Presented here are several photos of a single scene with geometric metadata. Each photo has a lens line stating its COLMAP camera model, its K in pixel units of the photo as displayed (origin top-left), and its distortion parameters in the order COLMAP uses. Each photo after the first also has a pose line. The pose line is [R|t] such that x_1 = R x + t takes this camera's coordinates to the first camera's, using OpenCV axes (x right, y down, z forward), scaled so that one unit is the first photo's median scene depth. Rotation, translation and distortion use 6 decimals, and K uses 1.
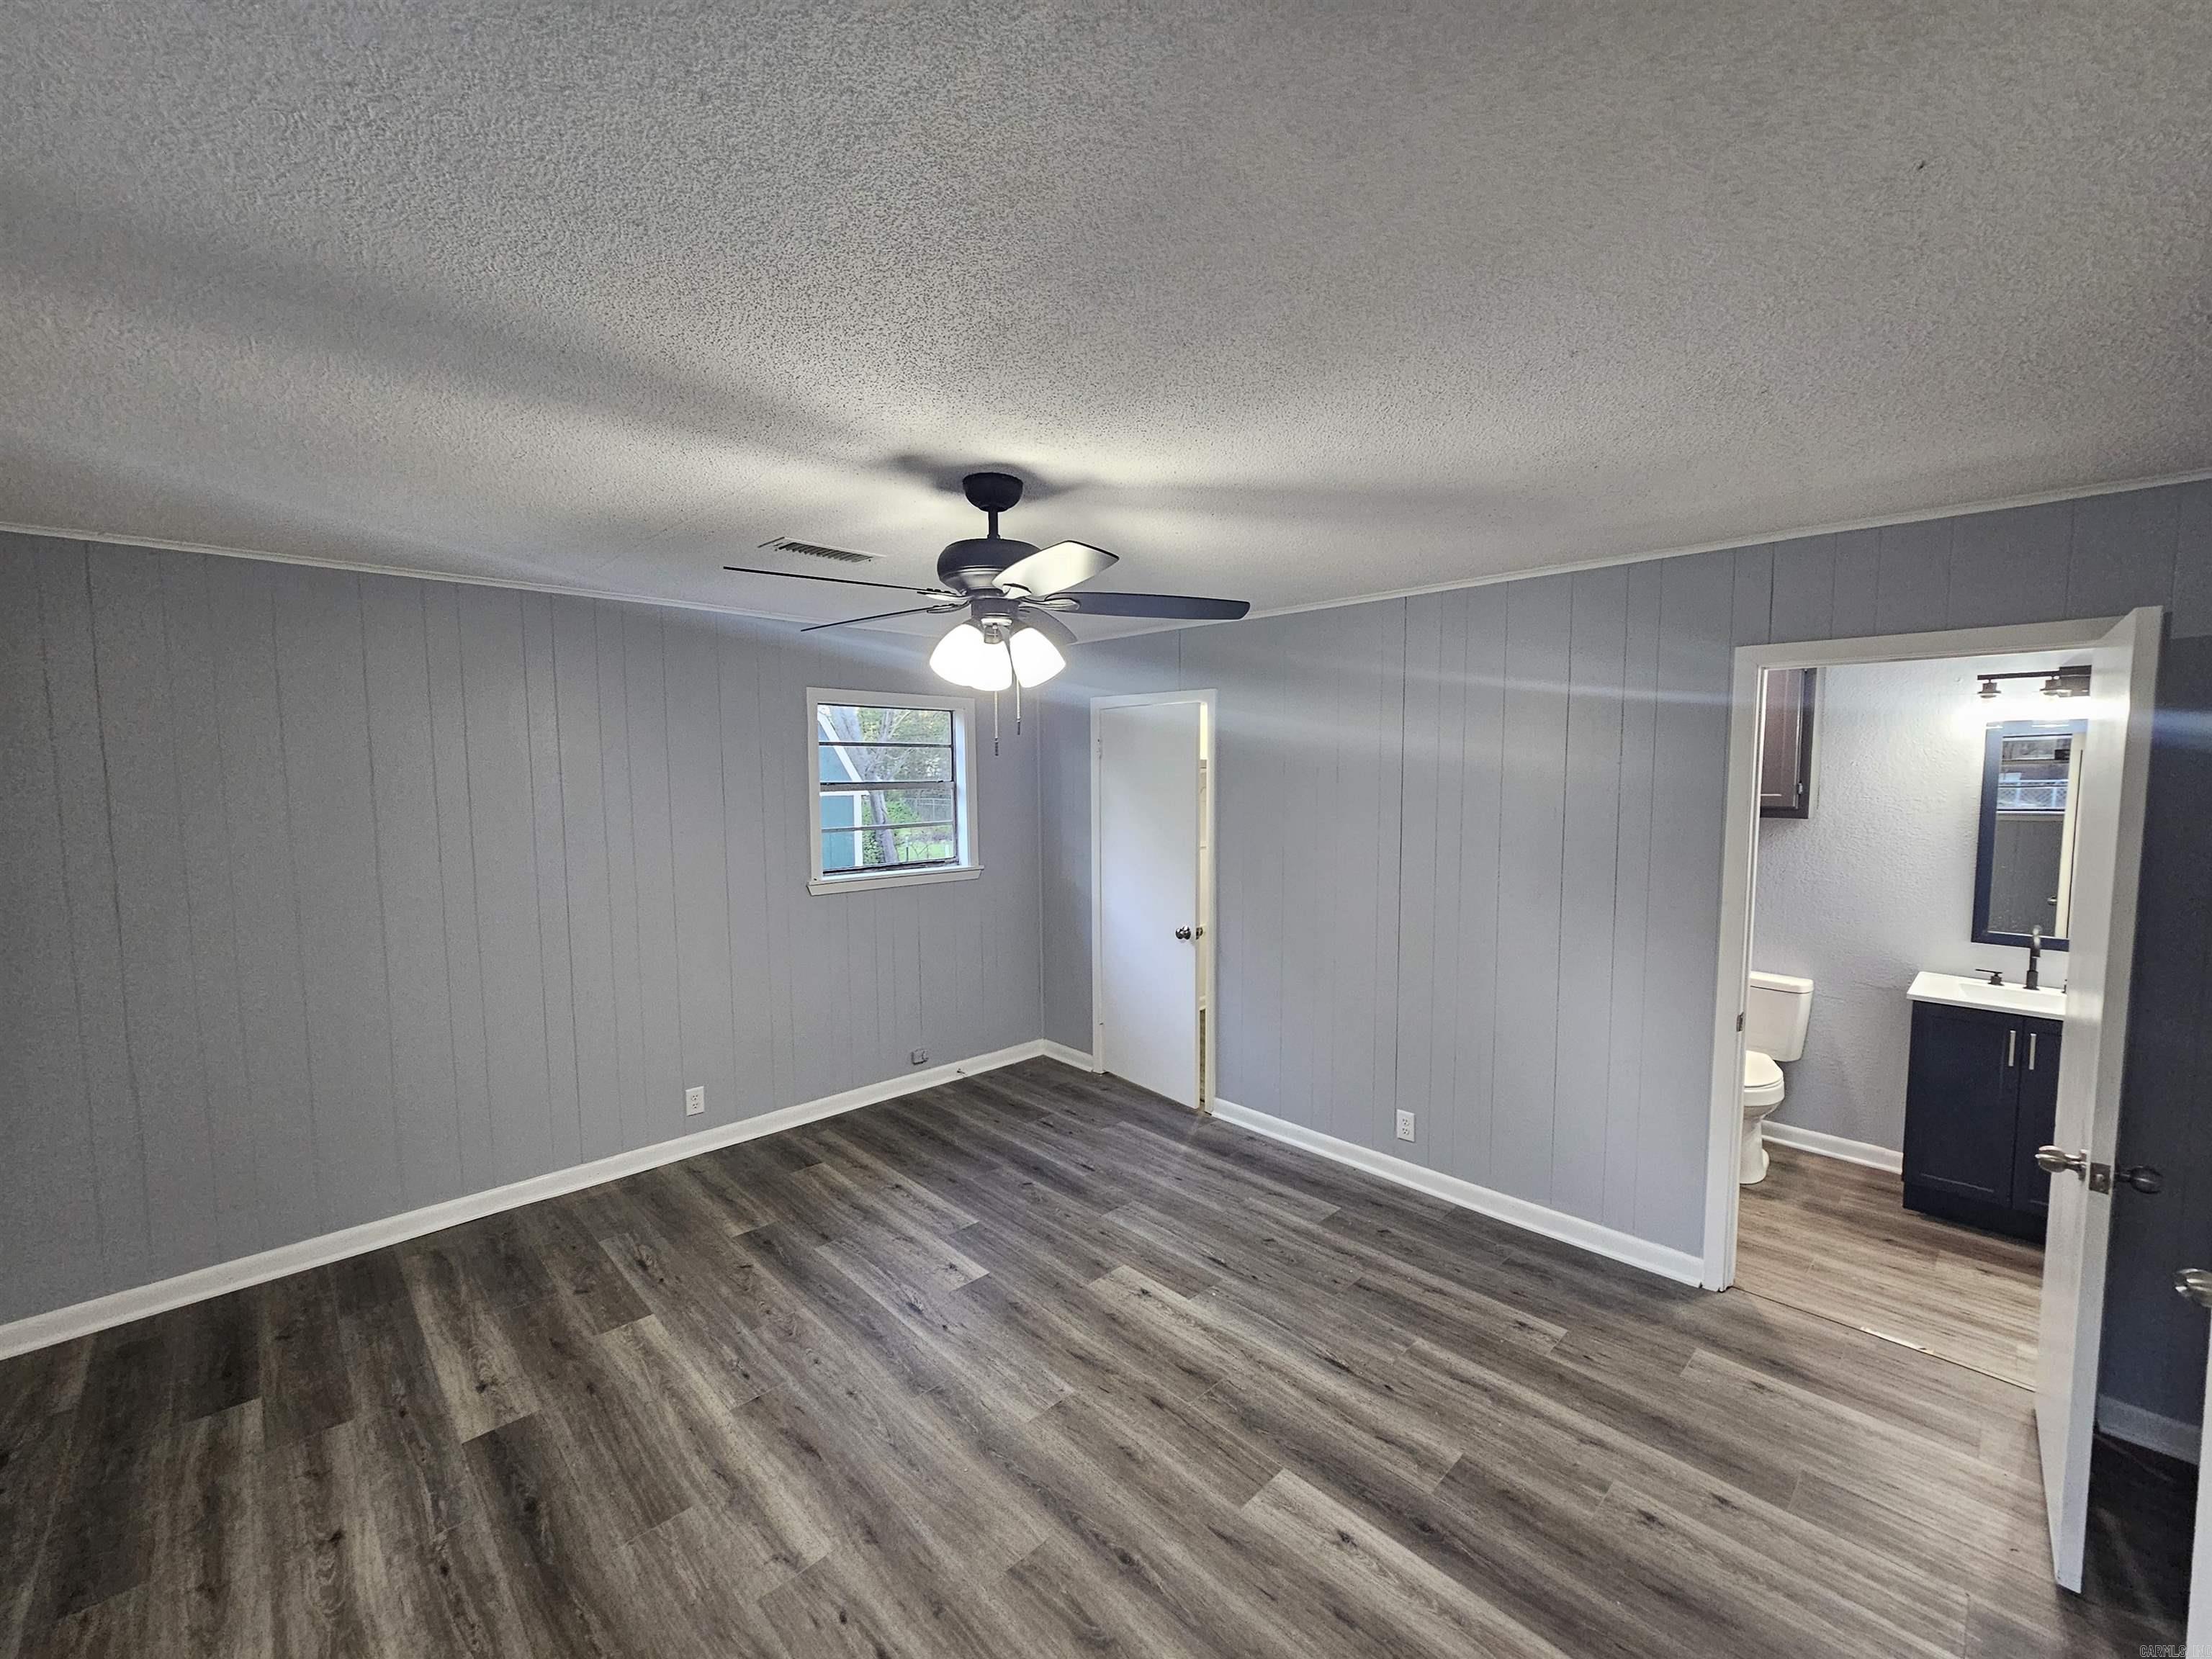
lens RADIAL K [[907.2, 0, 1119.0], [0, 907.2, 835.0], [0, 0, 1]] dist [-0.002264, 0.000461]
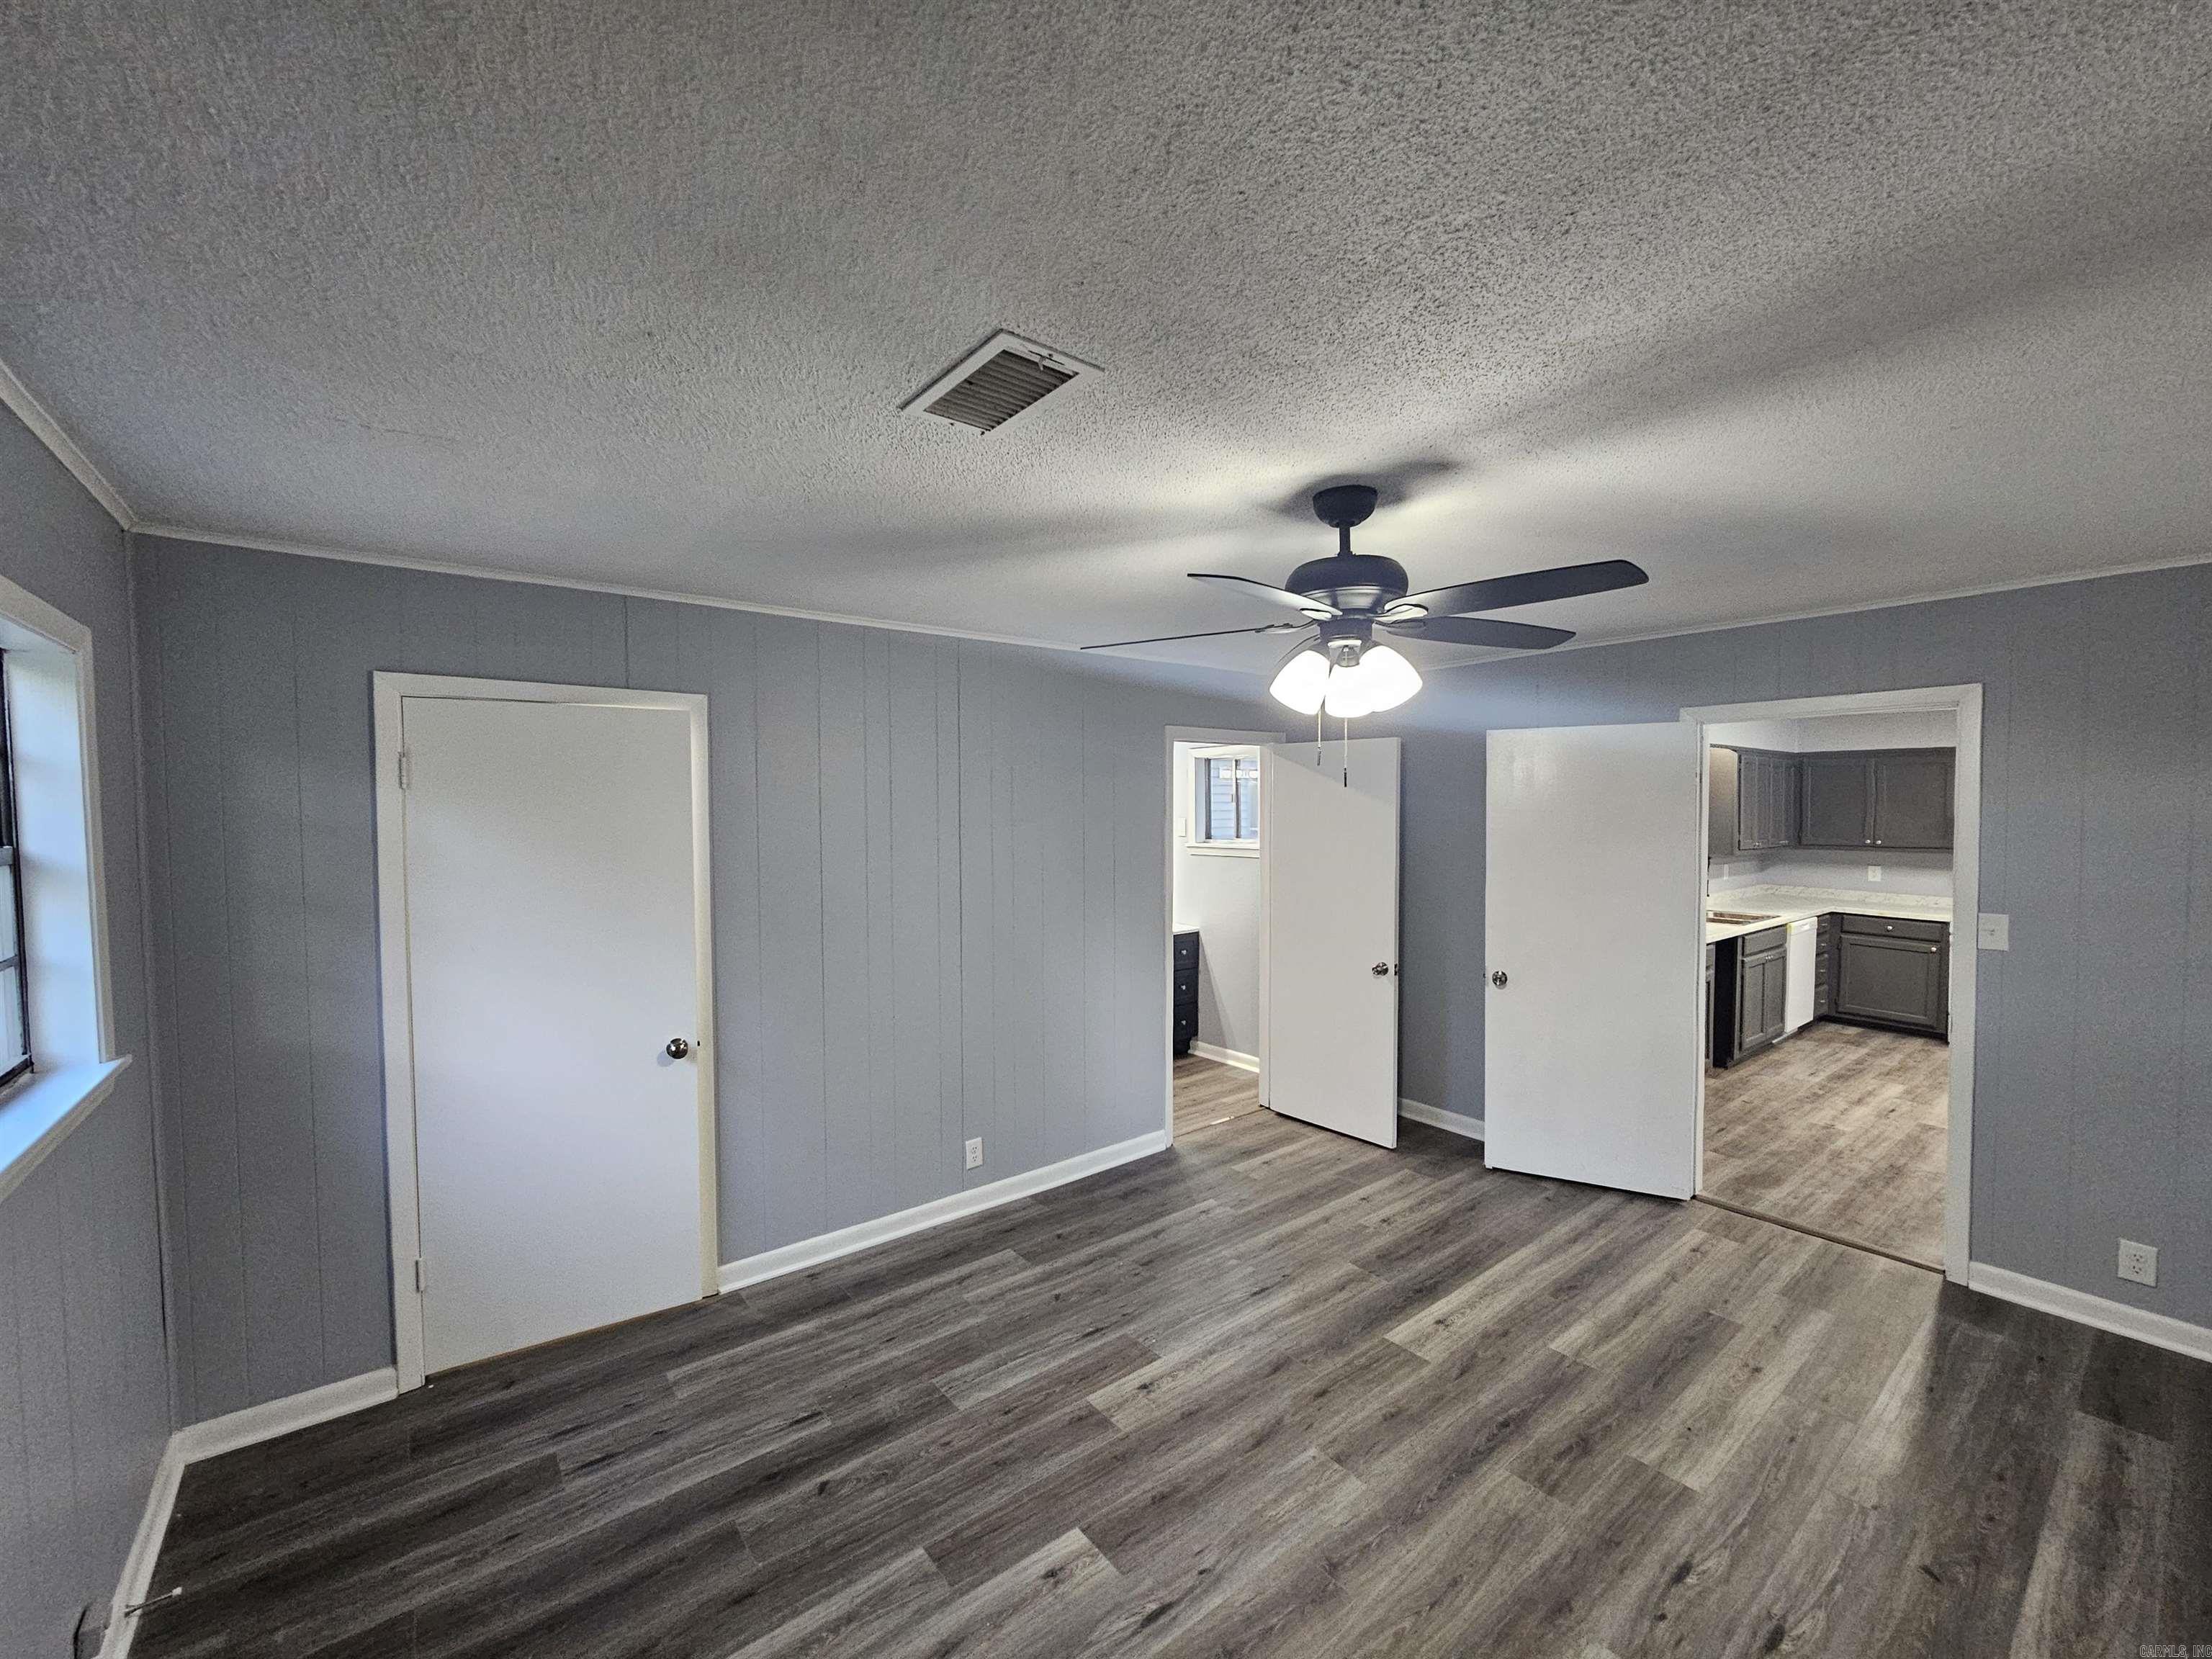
lens RADIAL K [[907.2, 0, 1119.0], [0, 907.2, 835.0], [0, 0, 1]] dist [-0.002264, 0.000461]
pose [[0.095274, -0.032388, 0.994924, -0.892099], [0.080889, 0.996417, 0.024691, -0.063686], [-0.992159, 0.078126, 0.097552, 0.946390]]
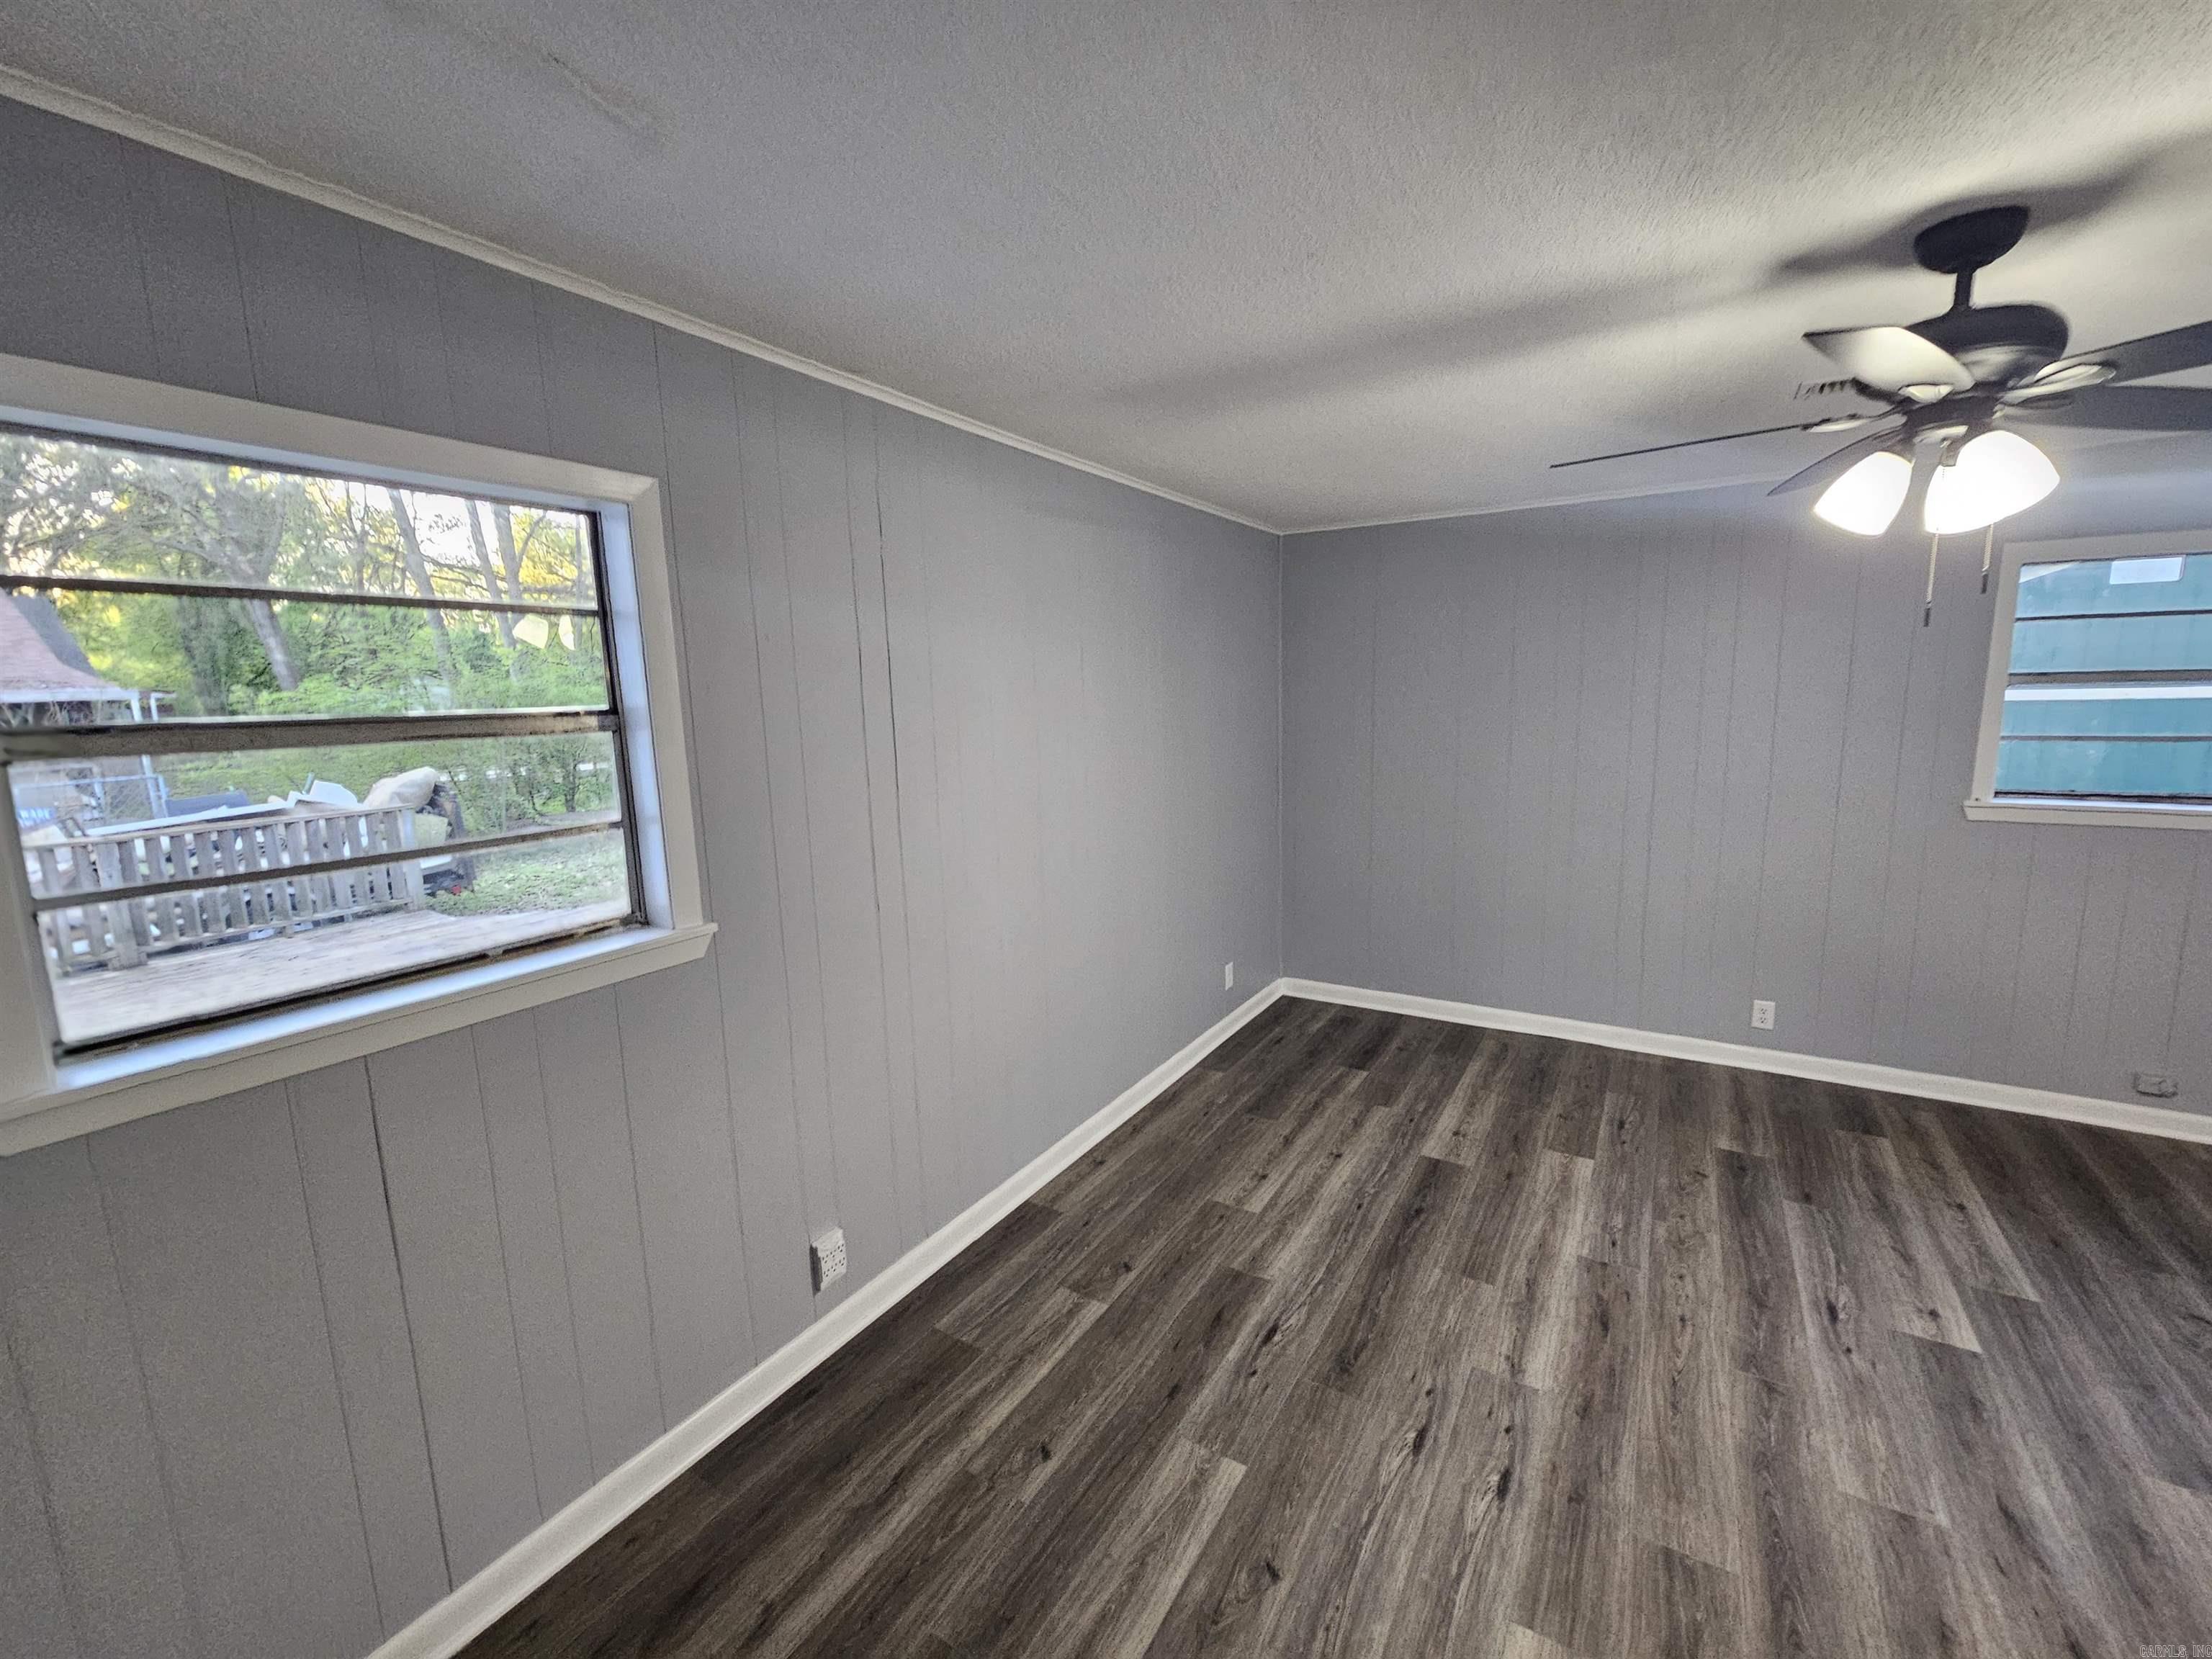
lens RADIAL K [[898.9, 0, 1113.6], [0, 898.9, 822.4], [0, 0, 1]] dist [-0.018323, 0.005596]
pose [[0.233850, 0.140990, -0.961996, 0.346369], [-0.046482, 0.989920, 0.133783, 0.002064], [0.971161, 0.013431, 0.238047, 0.170319]]
